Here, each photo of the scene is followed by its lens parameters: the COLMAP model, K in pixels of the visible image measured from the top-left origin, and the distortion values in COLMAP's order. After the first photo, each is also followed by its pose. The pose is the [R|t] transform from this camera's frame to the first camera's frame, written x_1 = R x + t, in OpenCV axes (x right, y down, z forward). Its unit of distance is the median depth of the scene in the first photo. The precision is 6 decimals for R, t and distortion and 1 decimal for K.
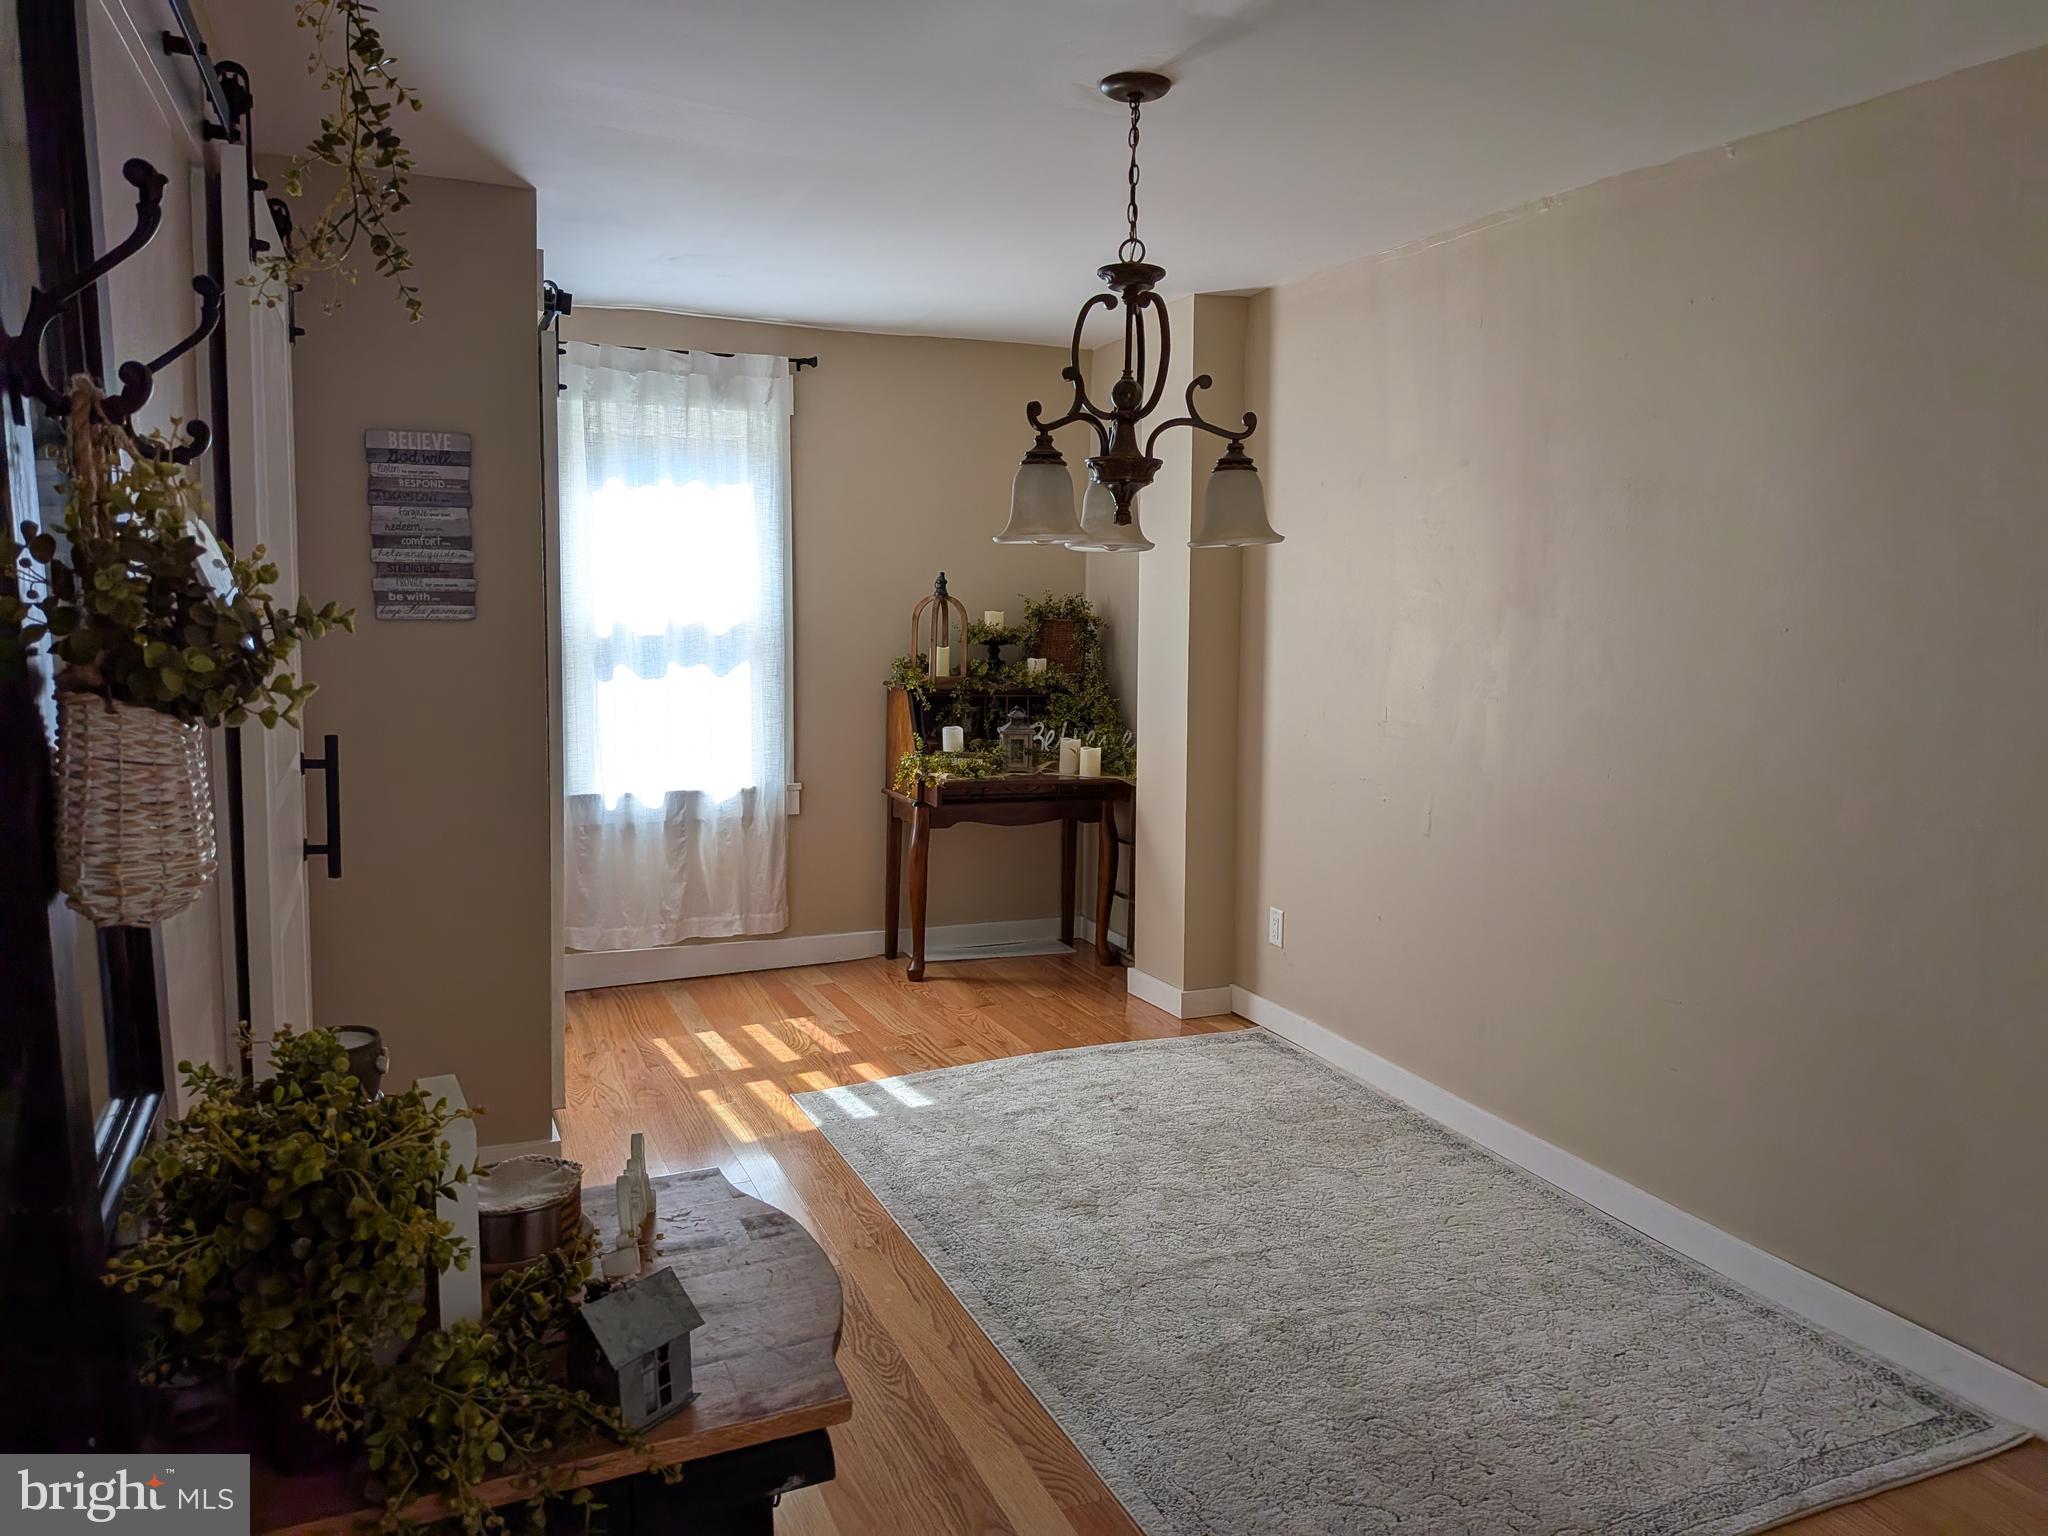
lens RADIAL K [[1481.5, 0, 1027.1], [0, 1481.5, 792.7], [0, 0, 1]] dist [0.088583, -0.167811]
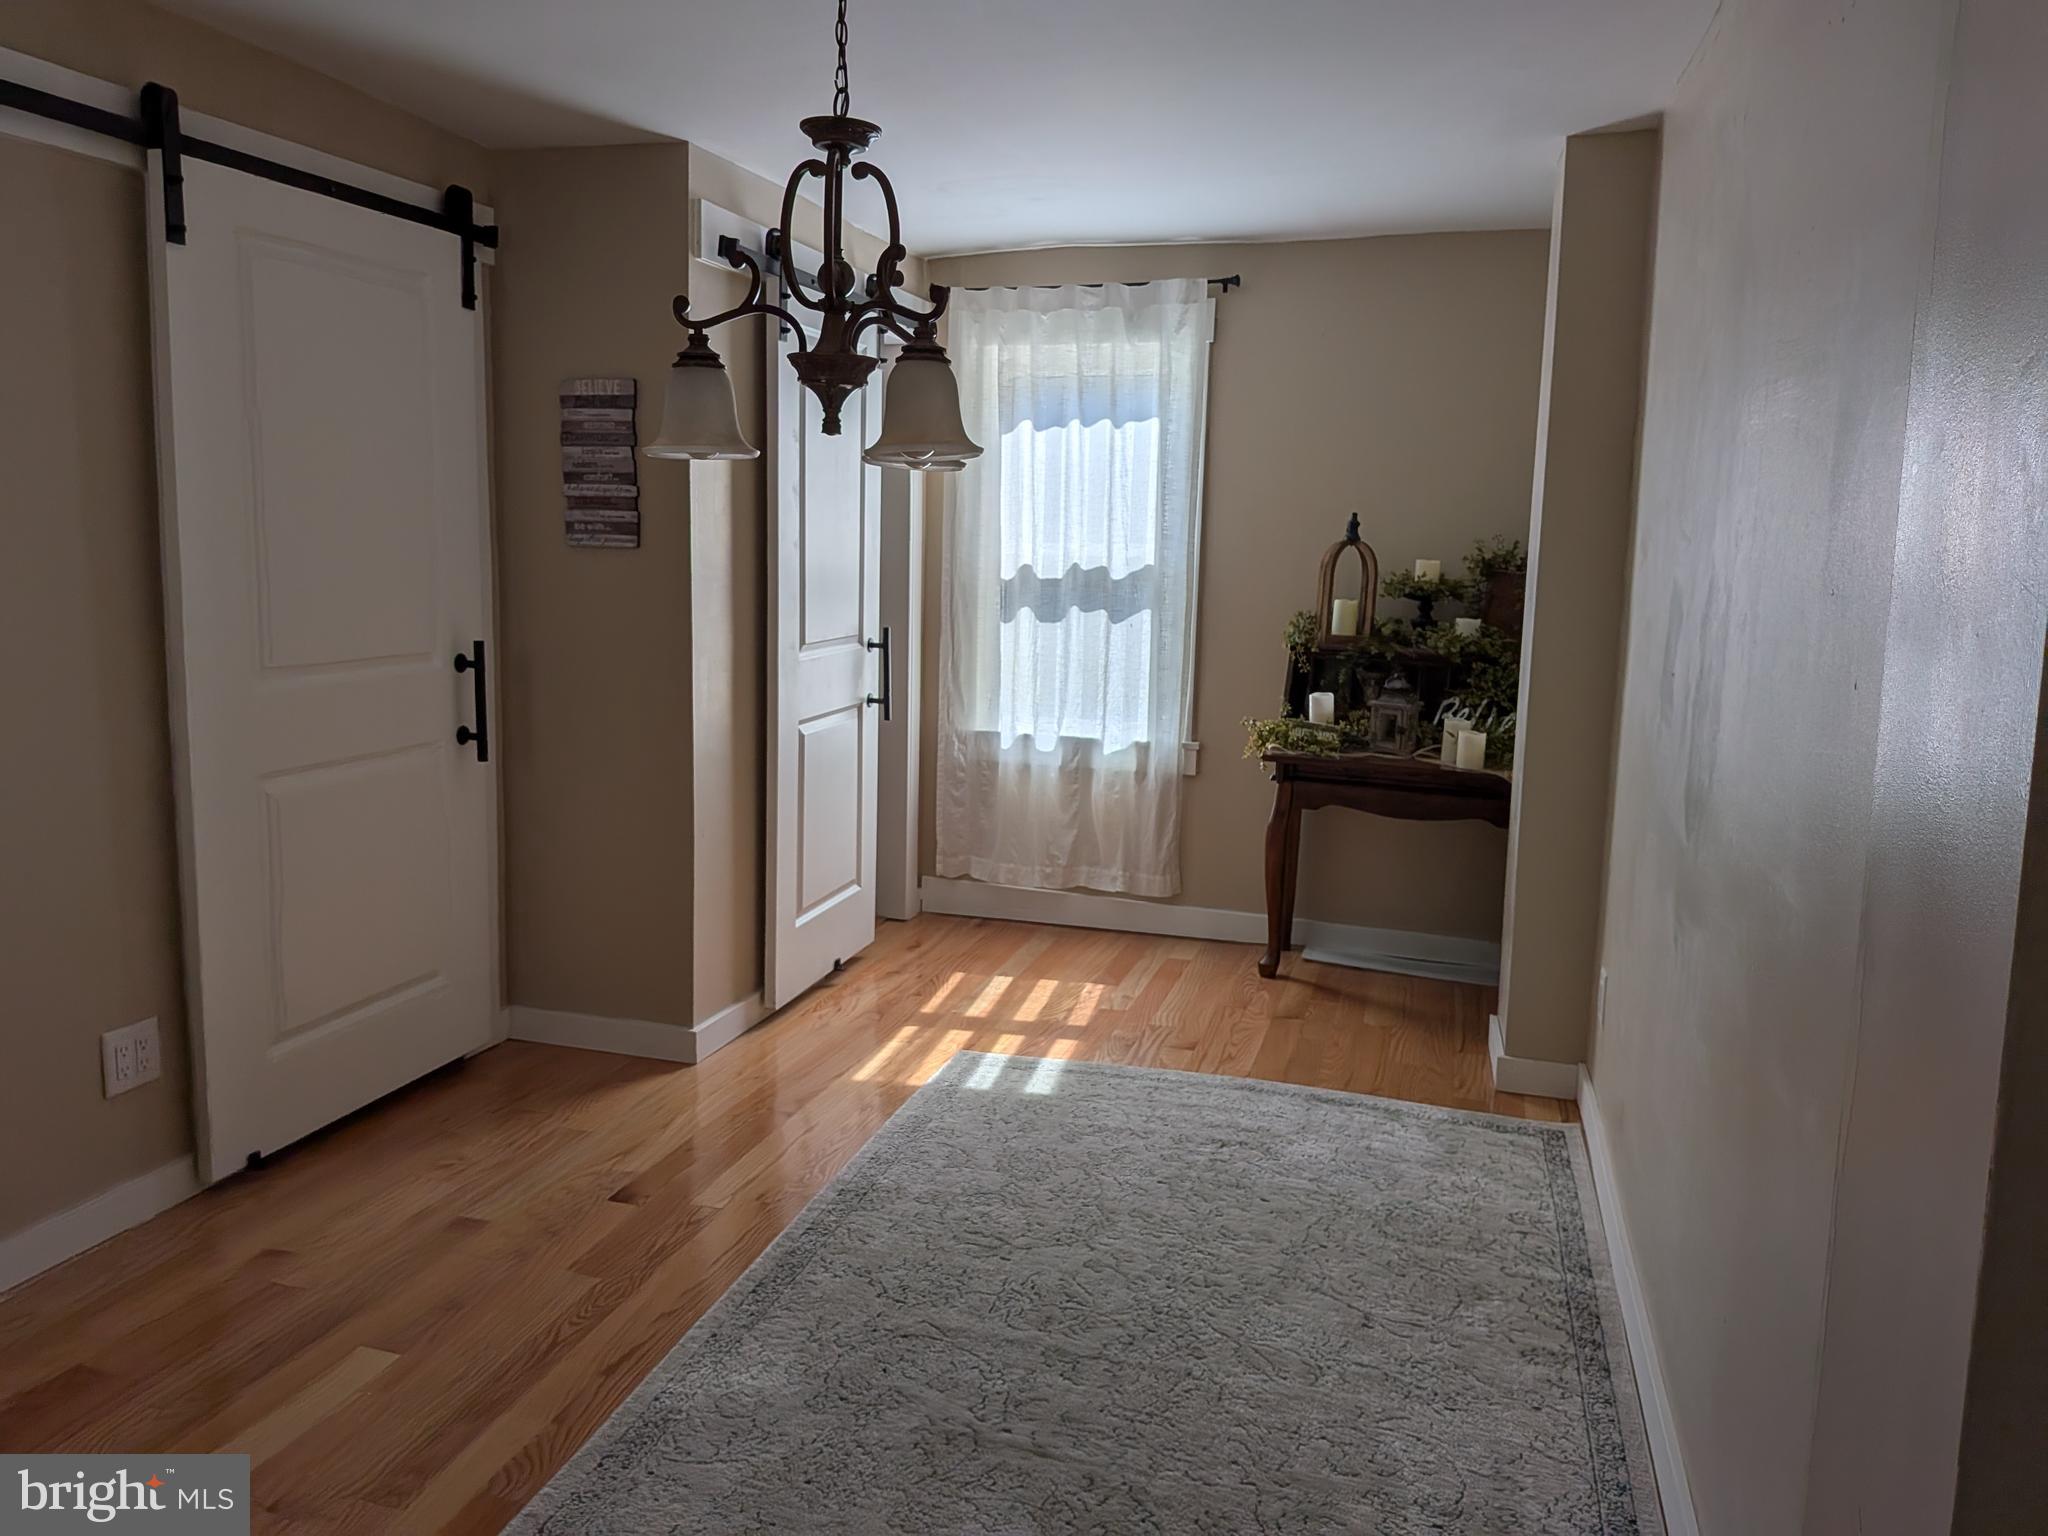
lens RADIAL K [[1481.5, 0, 1027.1], [0, 1481.5, 792.7], [0, 0, 1]] dist [0.088583, -0.167811]
pose [[0.748975, 0.120476, -0.651554, 0.437761], [-0.104705, 0.992496, 0.063157, -0.026539], [0.654273, 0.020918, 0.755969, 0.264157]]
